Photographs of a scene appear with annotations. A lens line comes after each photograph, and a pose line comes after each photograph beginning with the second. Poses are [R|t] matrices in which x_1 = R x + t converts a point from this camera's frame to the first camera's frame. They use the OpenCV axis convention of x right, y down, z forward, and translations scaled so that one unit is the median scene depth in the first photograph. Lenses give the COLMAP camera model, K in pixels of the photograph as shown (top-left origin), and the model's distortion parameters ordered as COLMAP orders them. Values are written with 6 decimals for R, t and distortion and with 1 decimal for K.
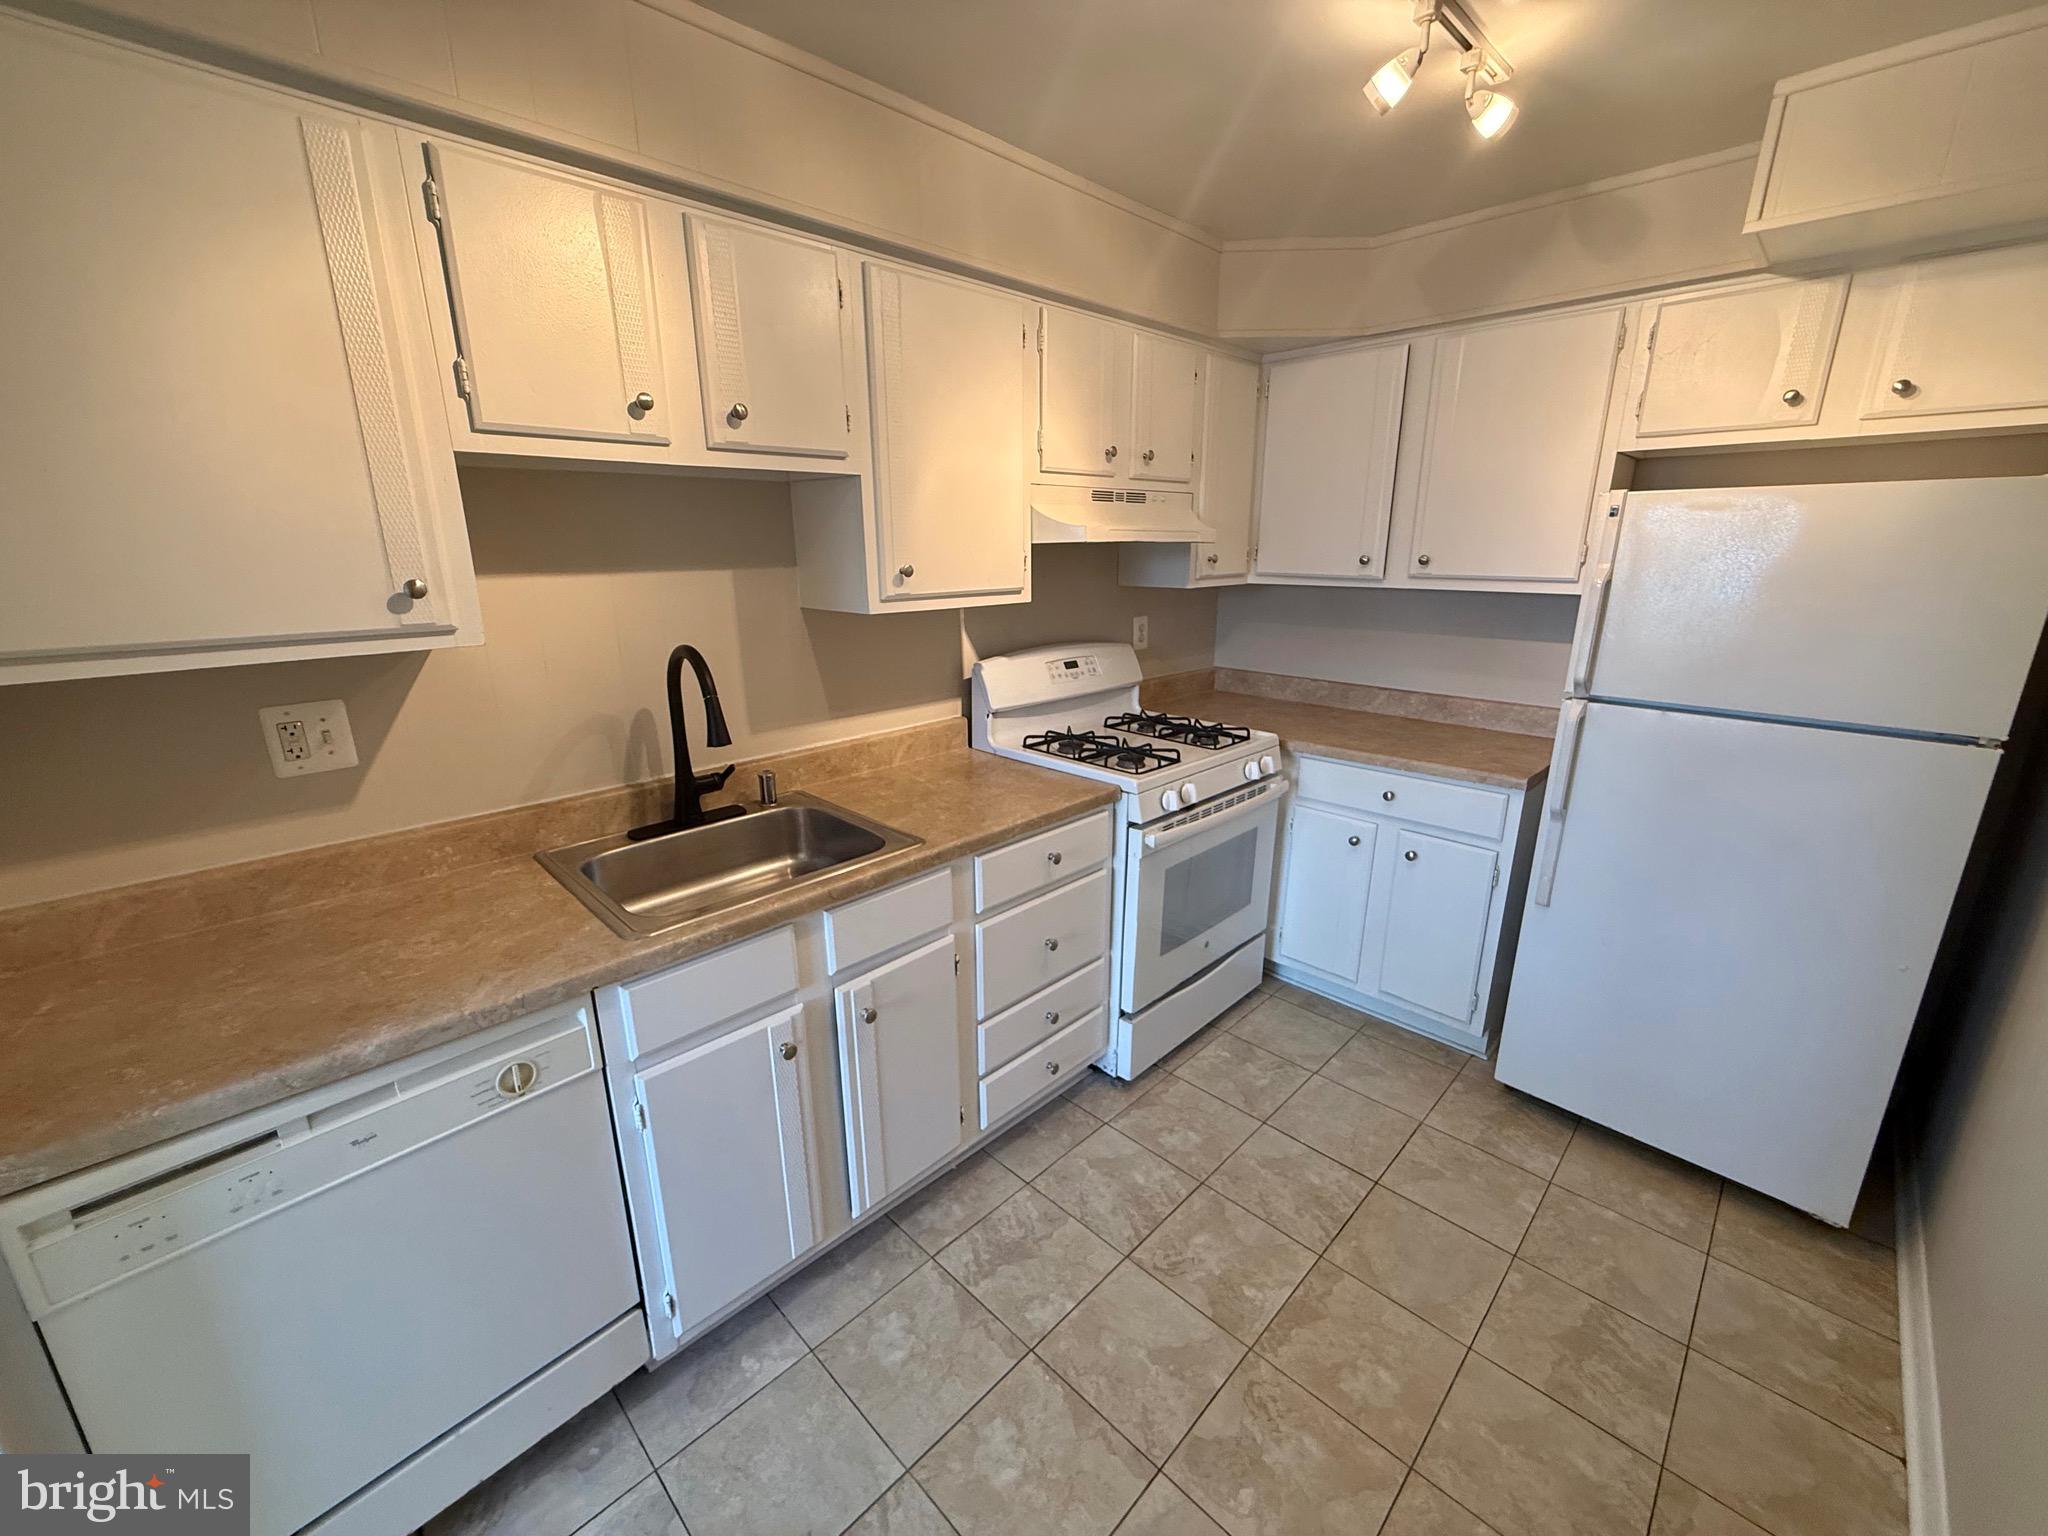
lens RADIAL K [[818.6, 0, 1017.6], [0, 818.6, 767.3], [0, 0, 1]] dist [0.001147, -0.000125]
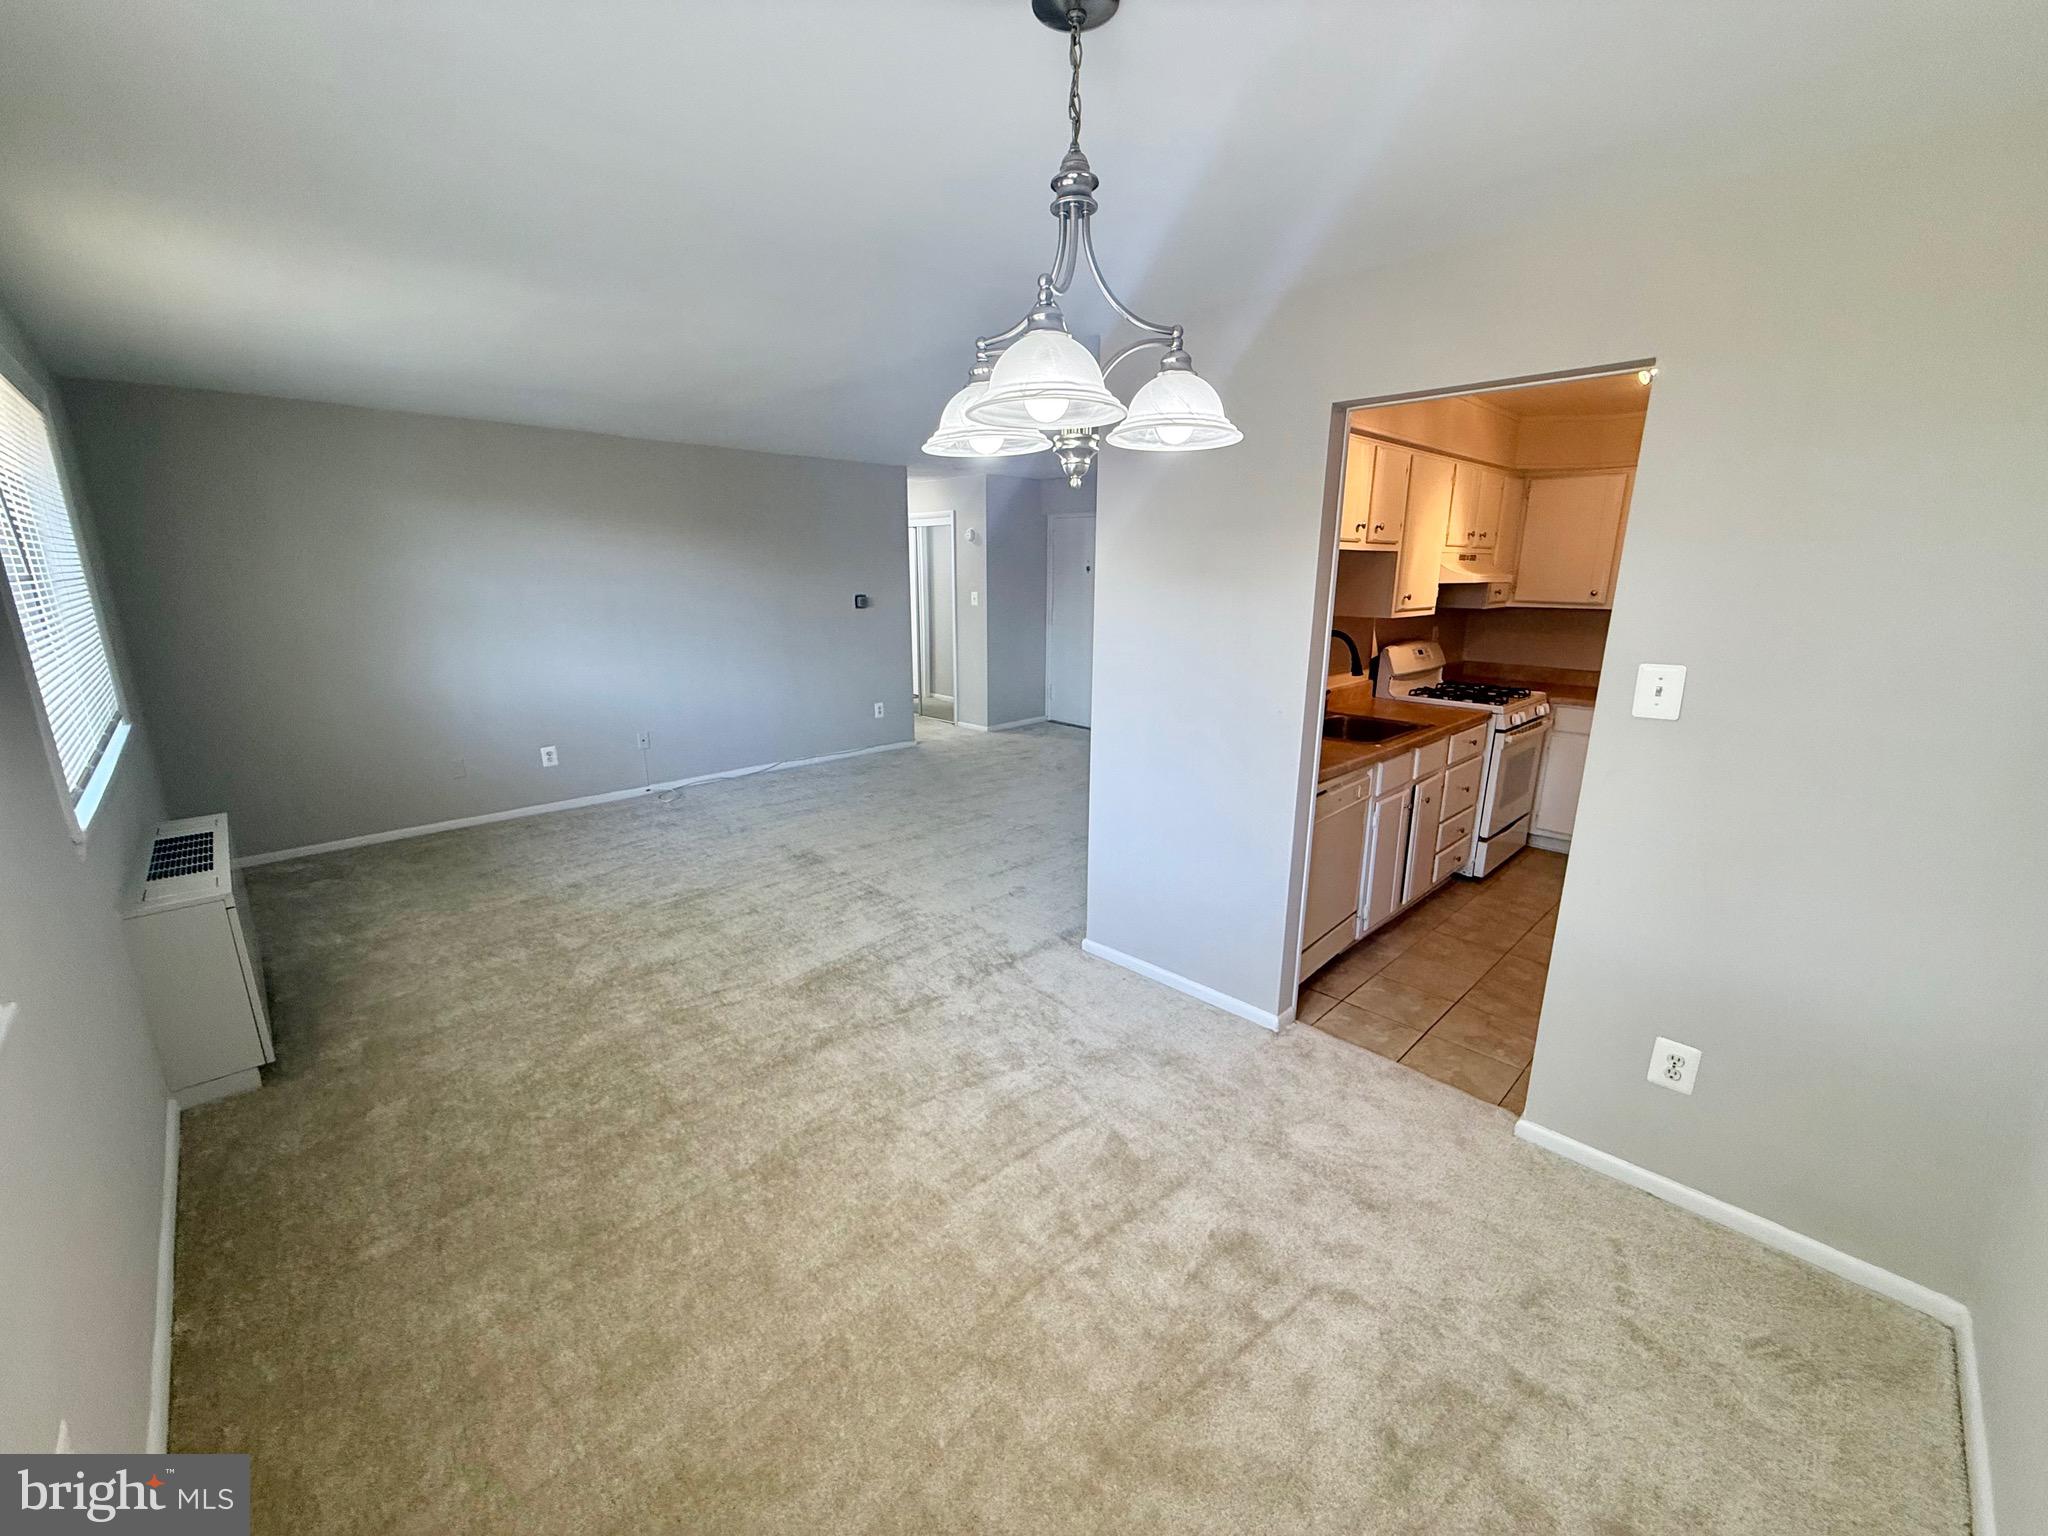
lens RADIAL K [[813.6, 0, 1021.1], [0, 813.6, 774.5], [0, 0, 1]] dist [-0.001344, -0.000513]
pose [[0.999818, 0.009312, -0.016640, -1.039124], [-0.009756, 0.999594, -0.026774, 0.258008], [0.016384, 0.026932, 0.999503, -0.999077]]
